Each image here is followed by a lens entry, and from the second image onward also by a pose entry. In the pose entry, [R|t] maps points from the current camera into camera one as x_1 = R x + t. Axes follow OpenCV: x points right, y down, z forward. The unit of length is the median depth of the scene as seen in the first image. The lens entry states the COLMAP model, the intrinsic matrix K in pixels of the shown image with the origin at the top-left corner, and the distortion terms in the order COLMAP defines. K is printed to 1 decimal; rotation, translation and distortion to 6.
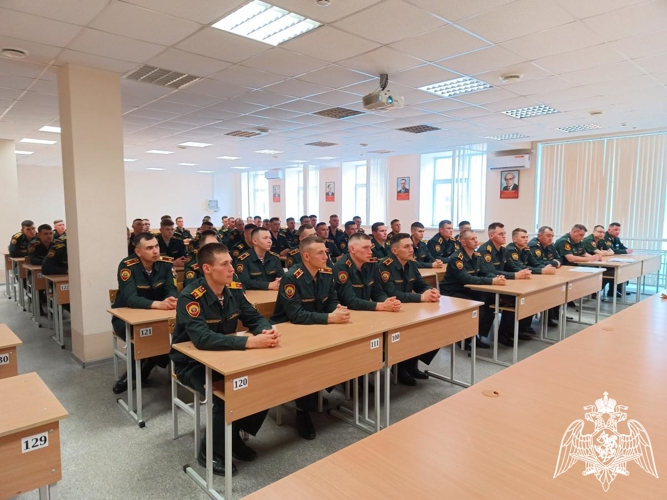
lens RADIAL K [[450.4, 0, 333.5], [0, 450.4, 250.0], [0, 0, 1]] dist [0.018639, -0.005382]
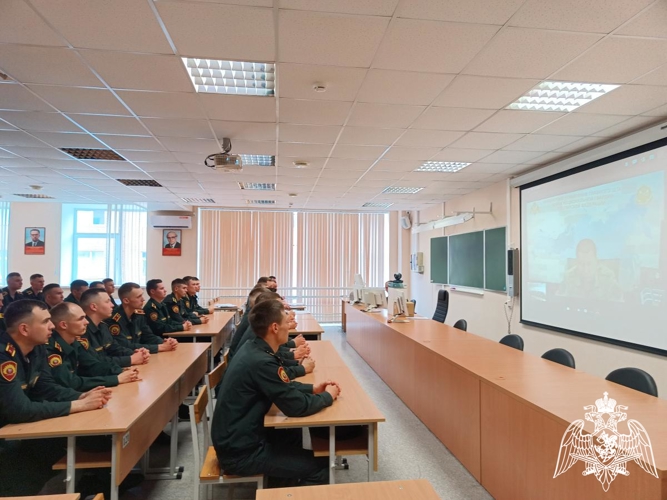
lens RADIAL K [[450.4, 0, 333.5], [0, 450.4, 250.0], [0, 0, 1]] dist [0.018639, -0.005382]
pose [[0.574454, 0.030917, 0.817953, -0.258276], [0.071882, 0.993520, -0.088036, -0.007619], [-0.815374, 0.109368, 0.568510, 0.094706]]
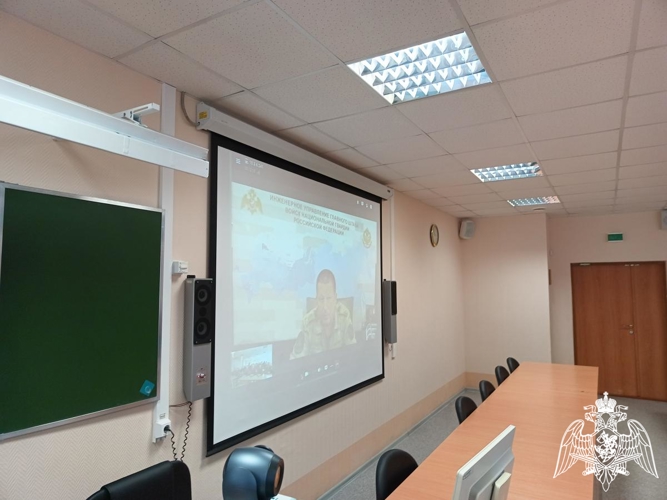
lens RADIAL K [[450.4, 0, 333.5], [0, 450.4, 250.0], [0, 0, 1]] dist [0.018639, -0.005382]
pose [[-0.957048, -0.022050, -0.289089, 0.405179], [-0.027931, 0.999478, 0.016232, -0.068292], [0.288580, 0.023609, -0.957165, 0.512746]]
